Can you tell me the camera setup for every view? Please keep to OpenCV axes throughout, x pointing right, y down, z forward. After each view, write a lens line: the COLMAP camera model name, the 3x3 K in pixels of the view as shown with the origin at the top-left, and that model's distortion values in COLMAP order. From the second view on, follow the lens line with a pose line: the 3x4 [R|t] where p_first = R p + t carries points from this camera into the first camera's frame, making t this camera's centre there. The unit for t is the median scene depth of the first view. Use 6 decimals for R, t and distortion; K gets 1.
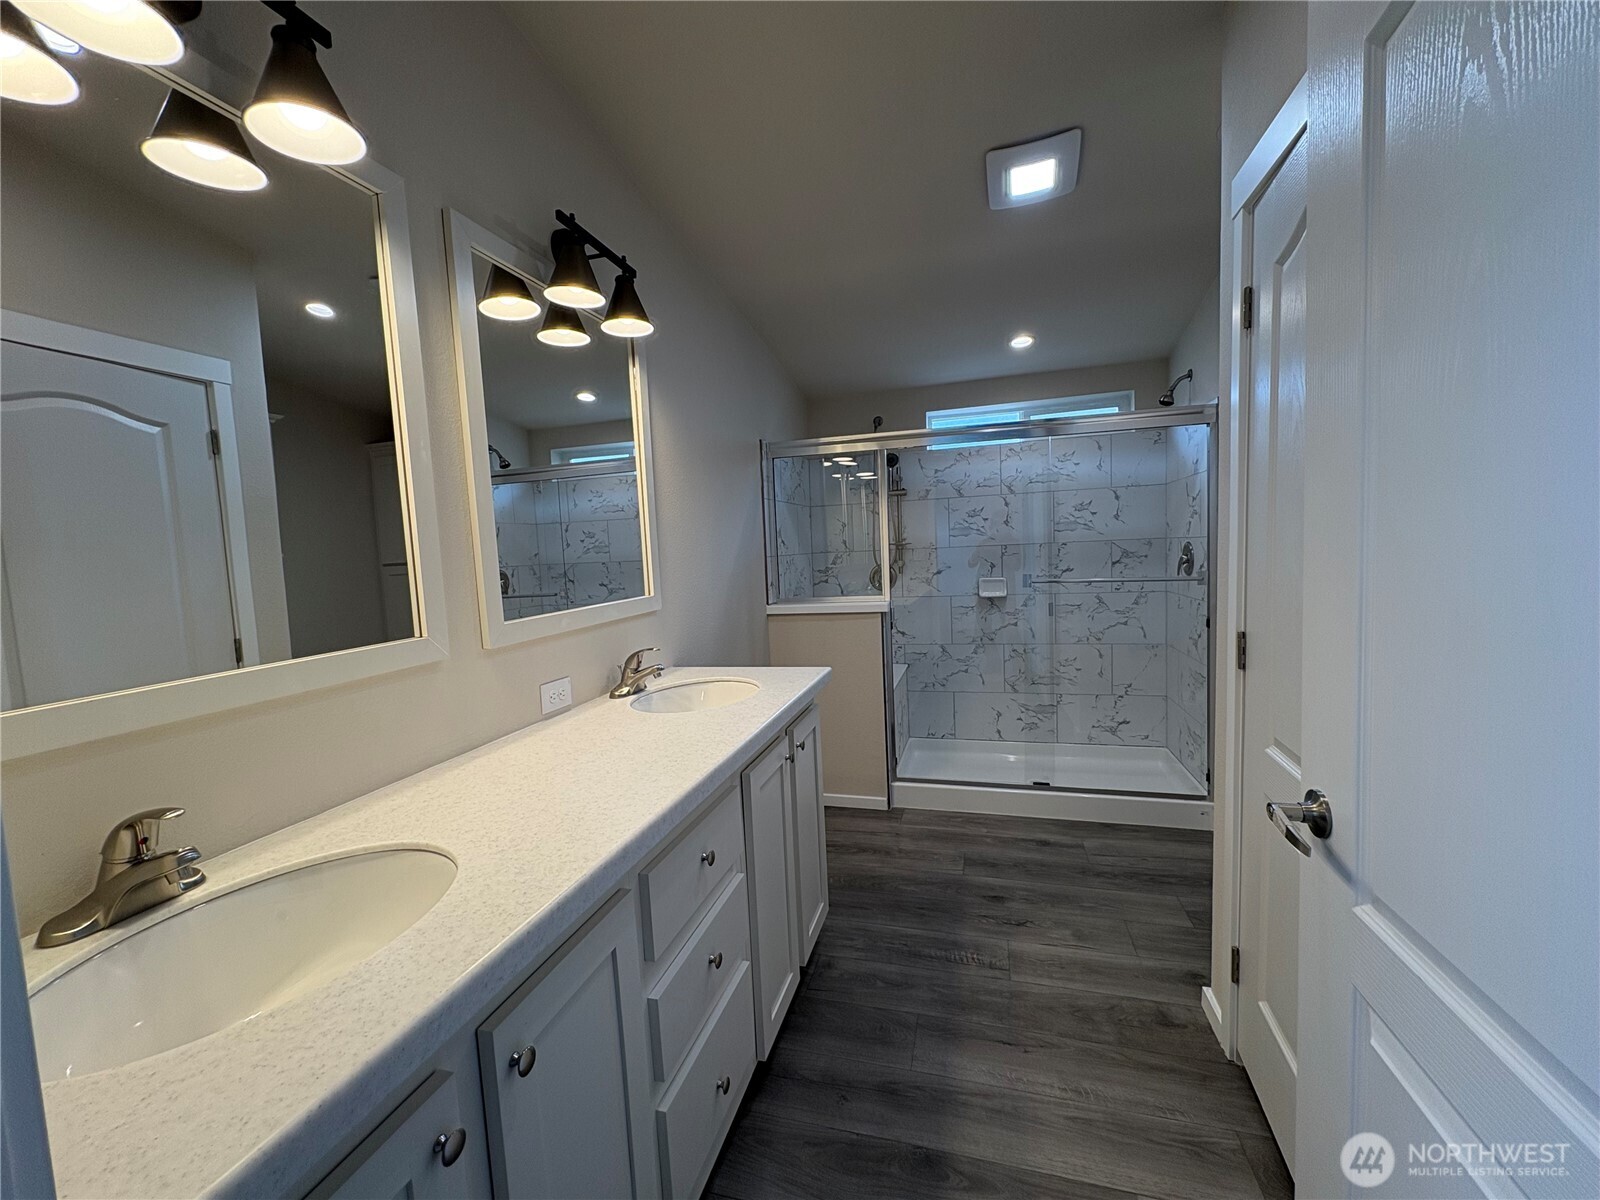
lens RADIAL K [[636.0, 0, 802.1], [0, 636.0, 598.6], [0, 0, 1]] dist [0.000361, 0.000495]
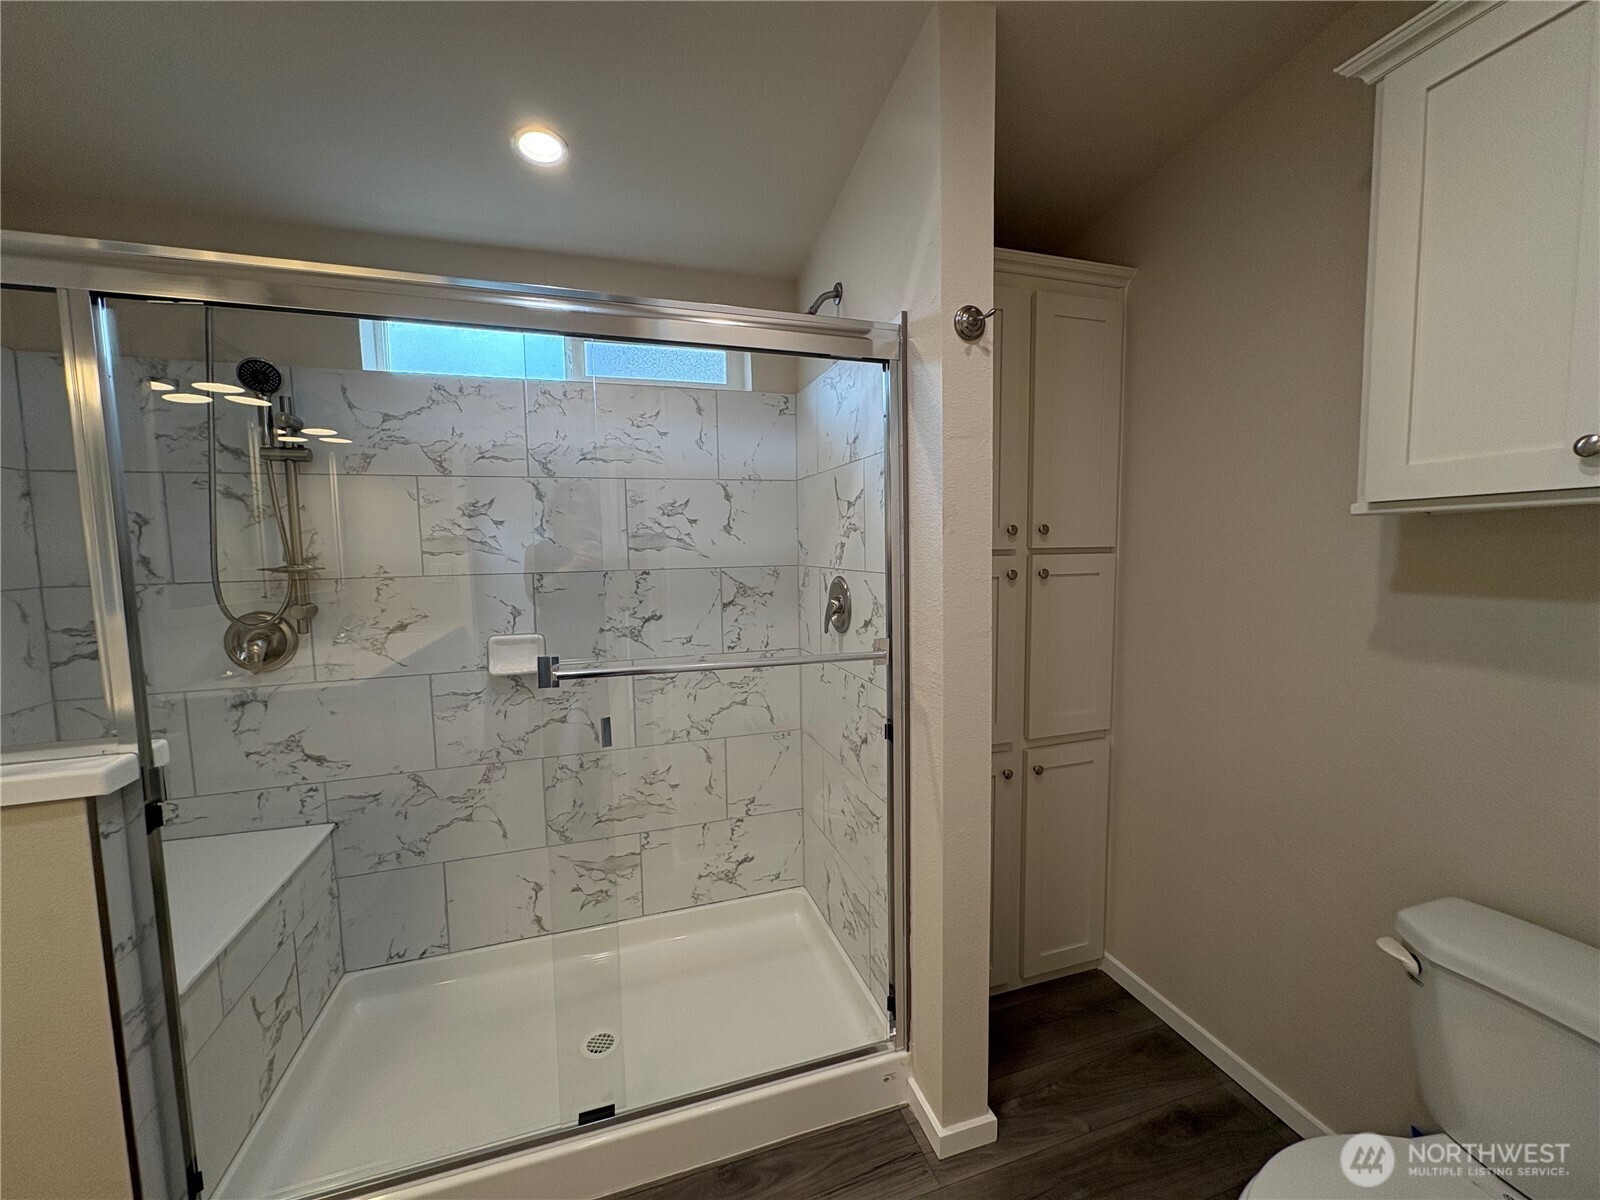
lens RADIAL K [[636.0, 0, 802.1], [0, 636.0, 598.6], [0, 0, 1]] dist [0.000361, 0.000495]
pose [[0.829373, -0.019899, 0.558341, 0.211199], [0.022578, 0.999743, 0.002091, -0.060954], [-0.558239, 0.010872, 0.829609, 0.452644]]
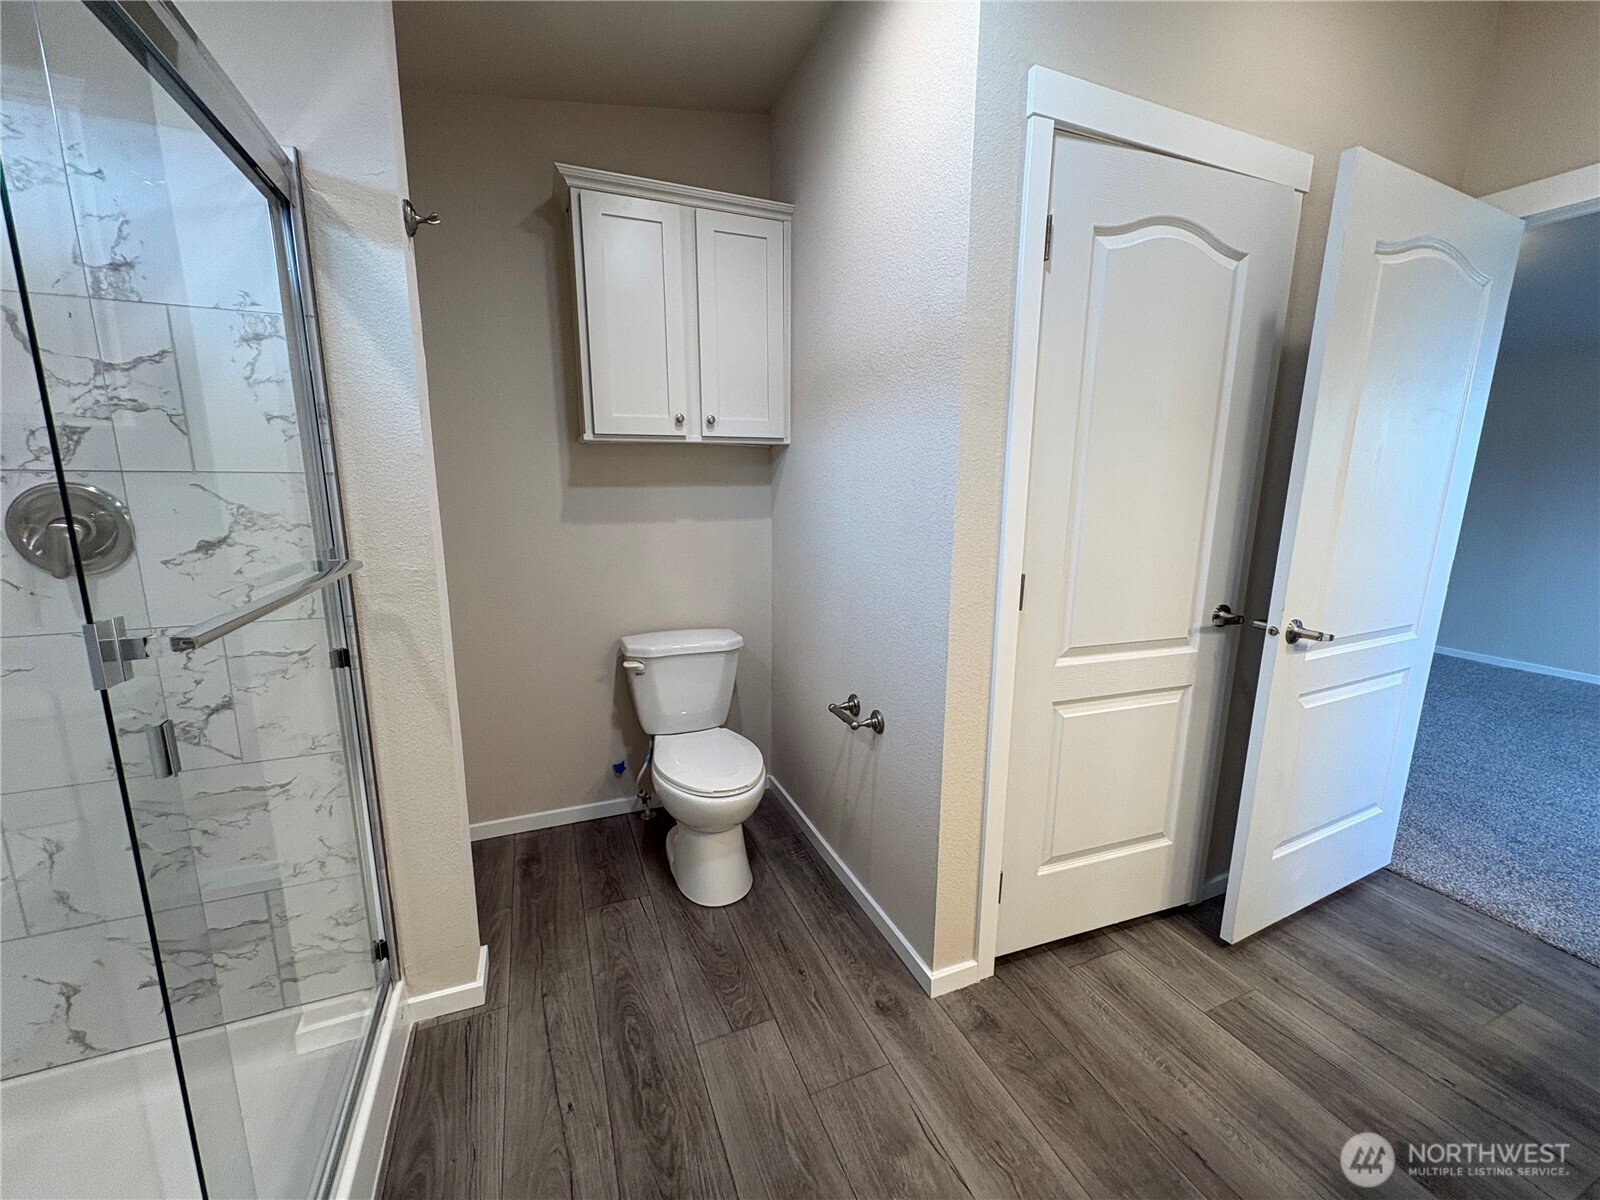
lens RADIAL K [[636.0, 0, 802.1], [0, 636.0, 598.6], [0, 0, 1]] dist [0.000361, 0.000495]
pose [[-0.622160, -0.107257, 0.775508, 0.048459], [0.076648, 0.977467, 0.196681, -0.054820], [-0.779129, 0.181808, -0.599920, 0.773535]]
